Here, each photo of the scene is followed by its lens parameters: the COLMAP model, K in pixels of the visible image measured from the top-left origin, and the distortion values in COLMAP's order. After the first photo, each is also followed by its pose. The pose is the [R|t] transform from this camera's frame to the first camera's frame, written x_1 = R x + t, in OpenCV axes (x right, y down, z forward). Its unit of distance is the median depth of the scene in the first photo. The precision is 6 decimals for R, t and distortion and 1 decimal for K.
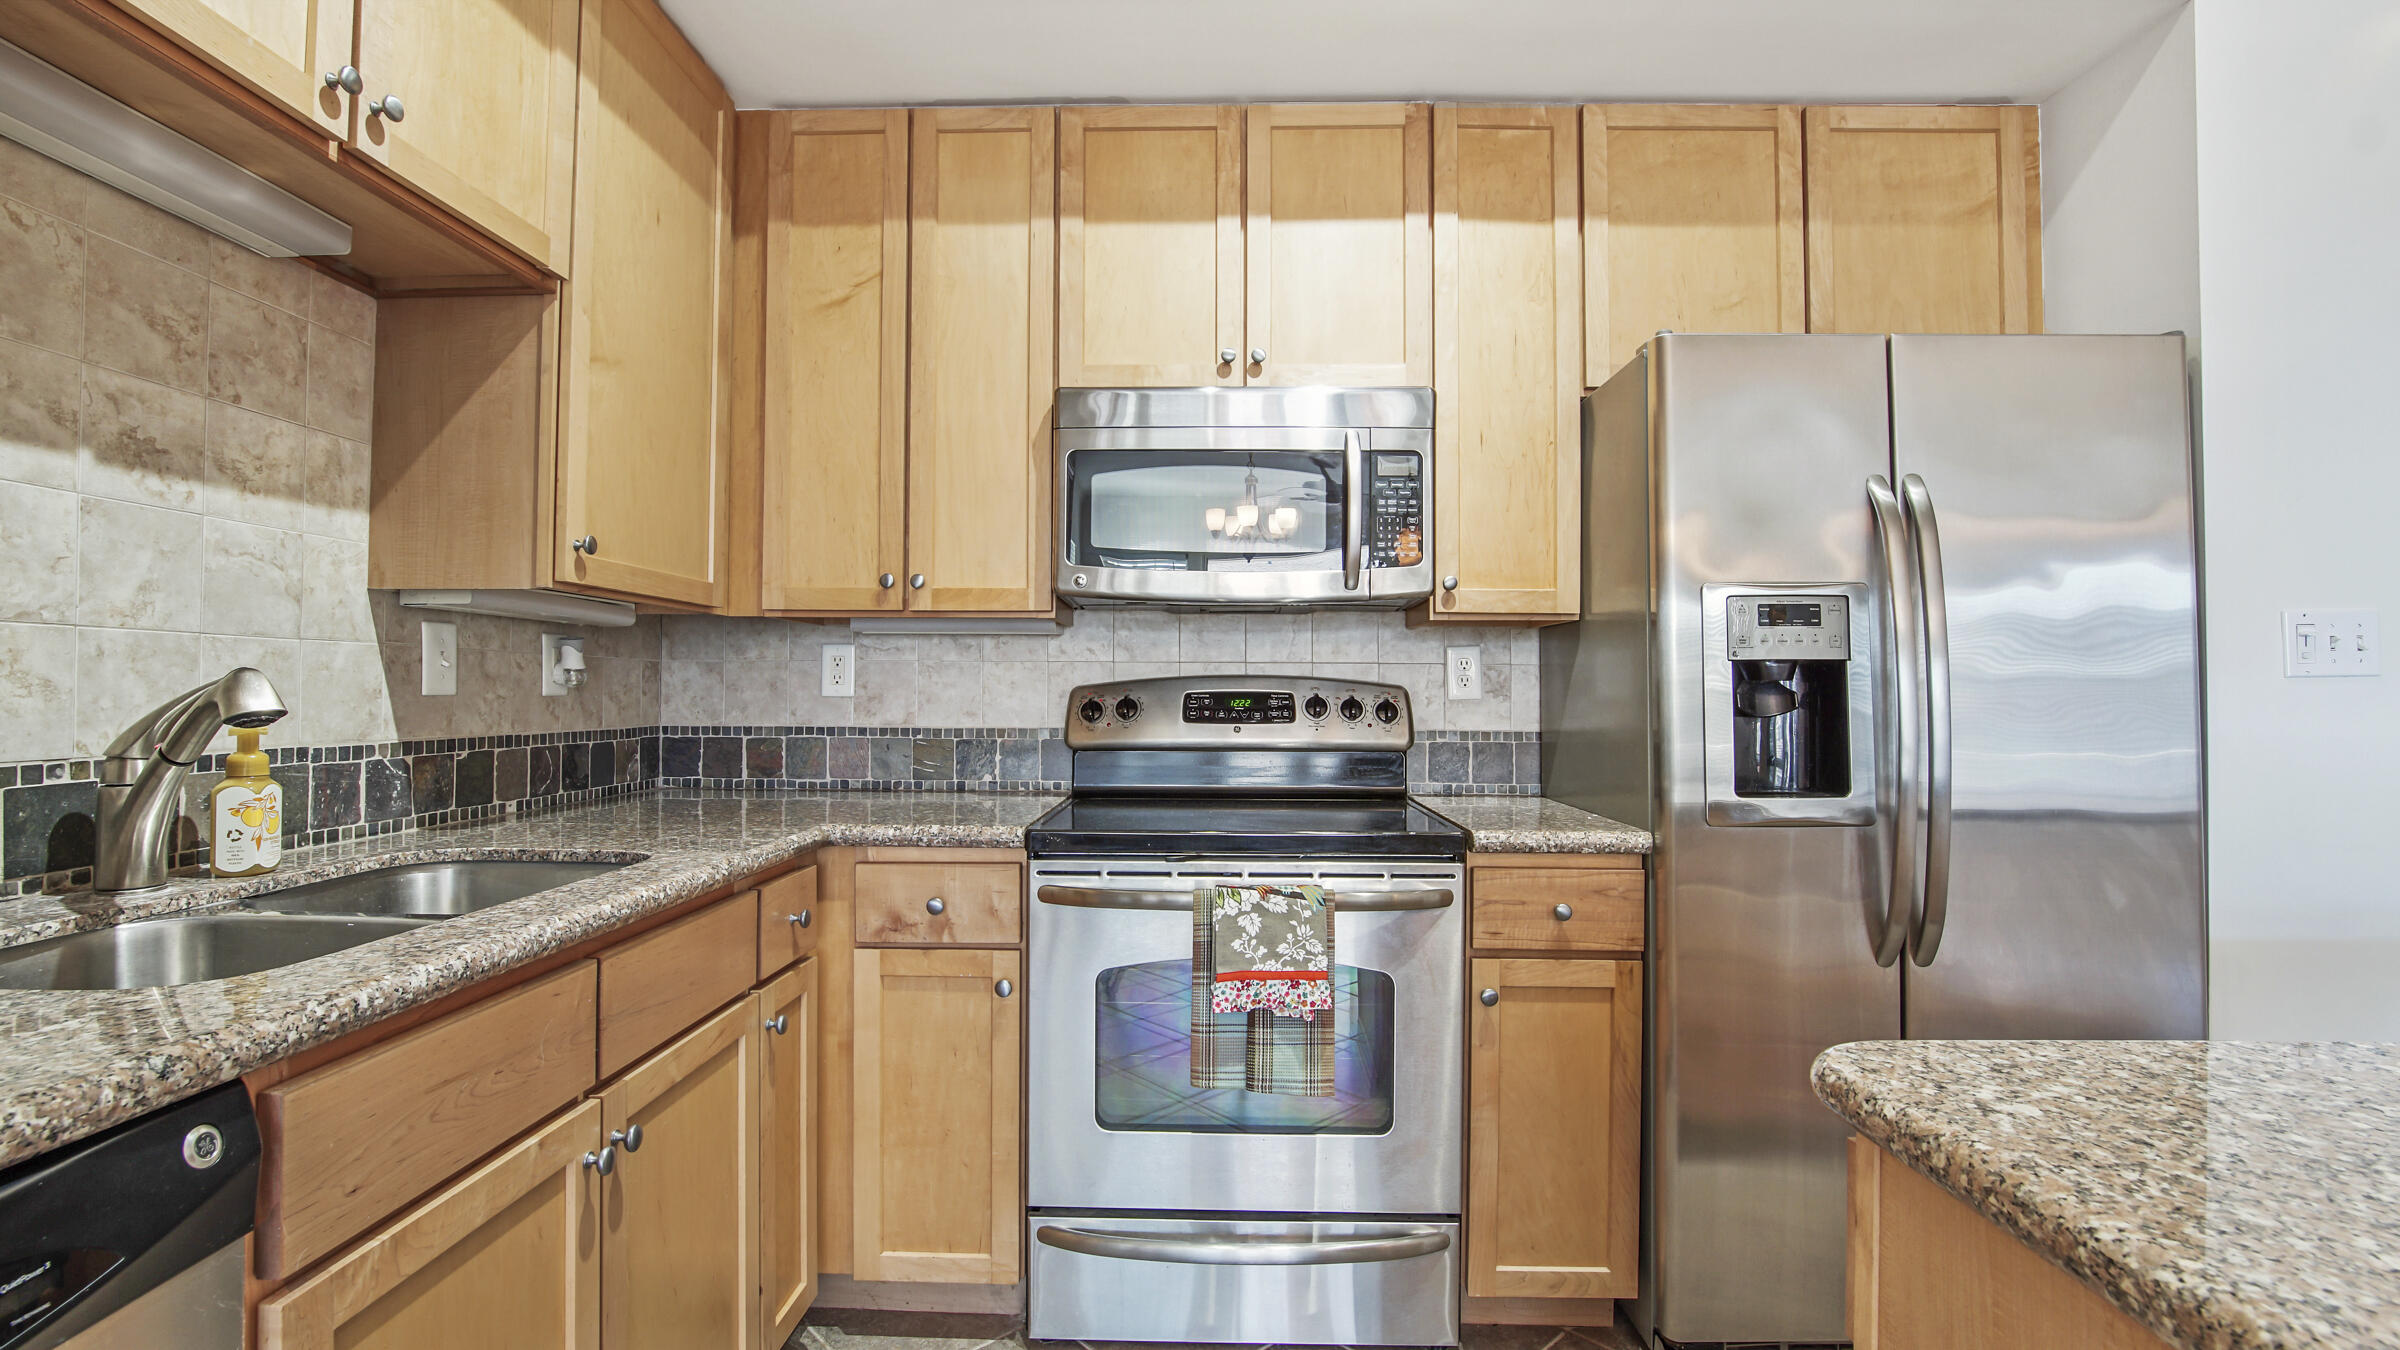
lens RADIAL K [[970.5, 0, 1205.3], [0, 970.5, 689.8], [0, 0, 1]] dist [-0.032615, 0.000940]
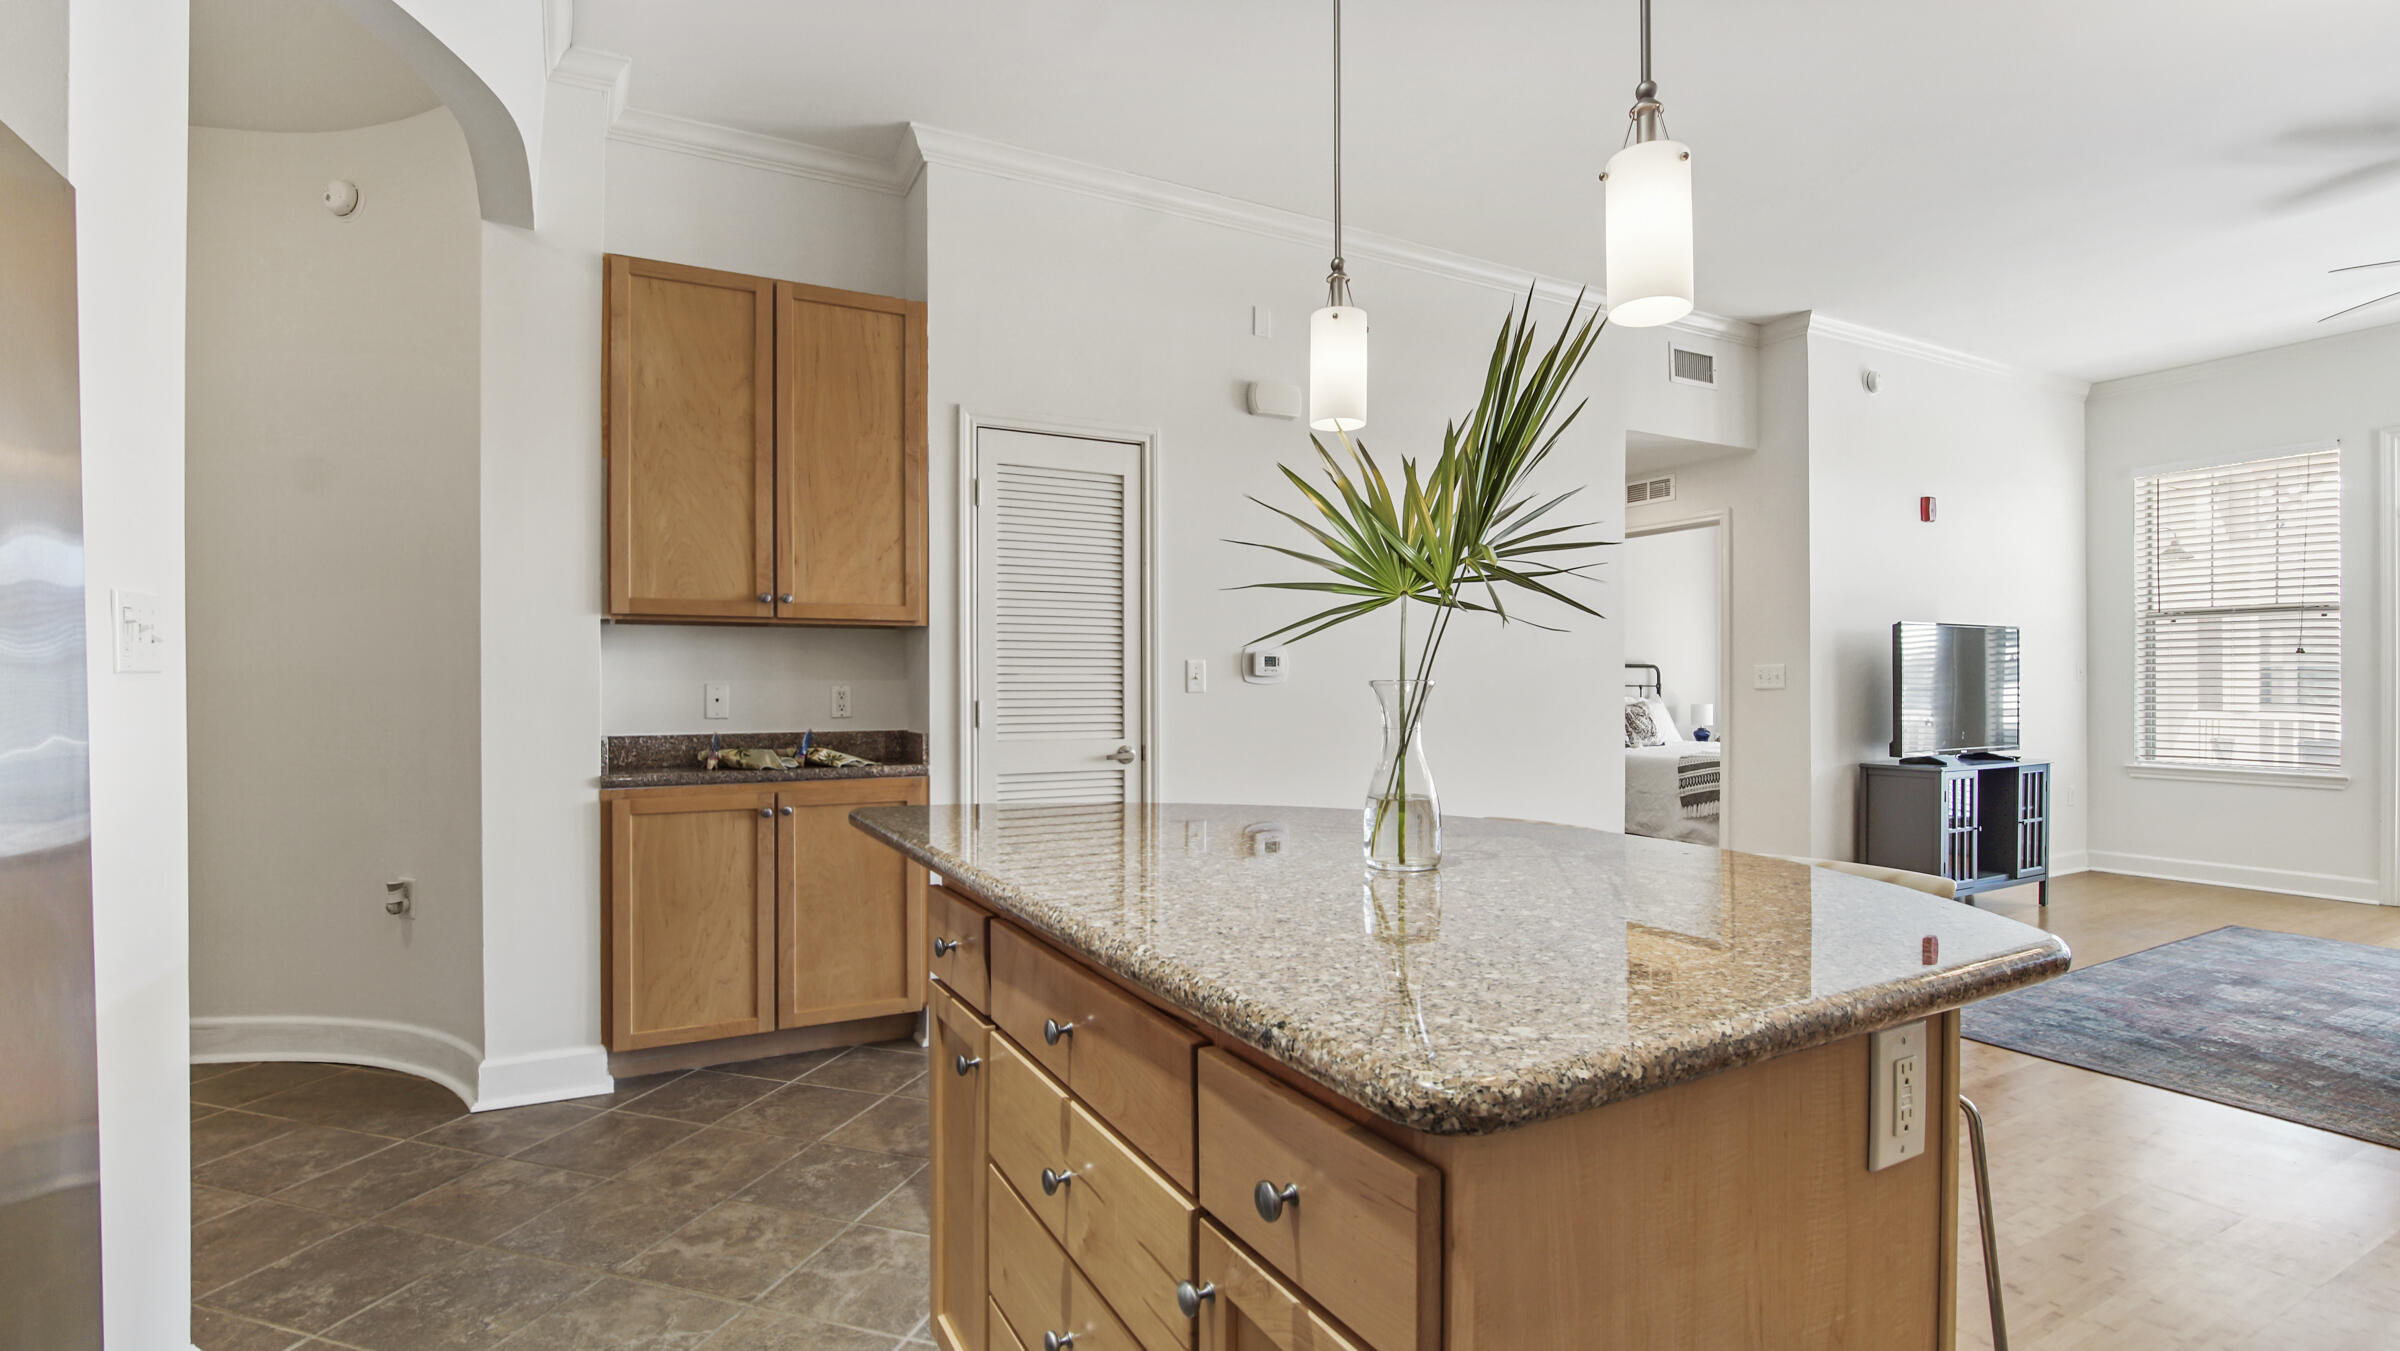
lens RADIAL K [[1047.2, 0, 1195.0], [0, 1047.2, 685.5], [0, 0, 1]] dist [-0.017671, 0.003763]
pose [[-0.468436, 0.001611, 0.883496, -0.030128], [-0.001209, 0.999996, -0.002464, -0.002264], [-0.883497, -0.002222, -0.468432, 0.382058]]
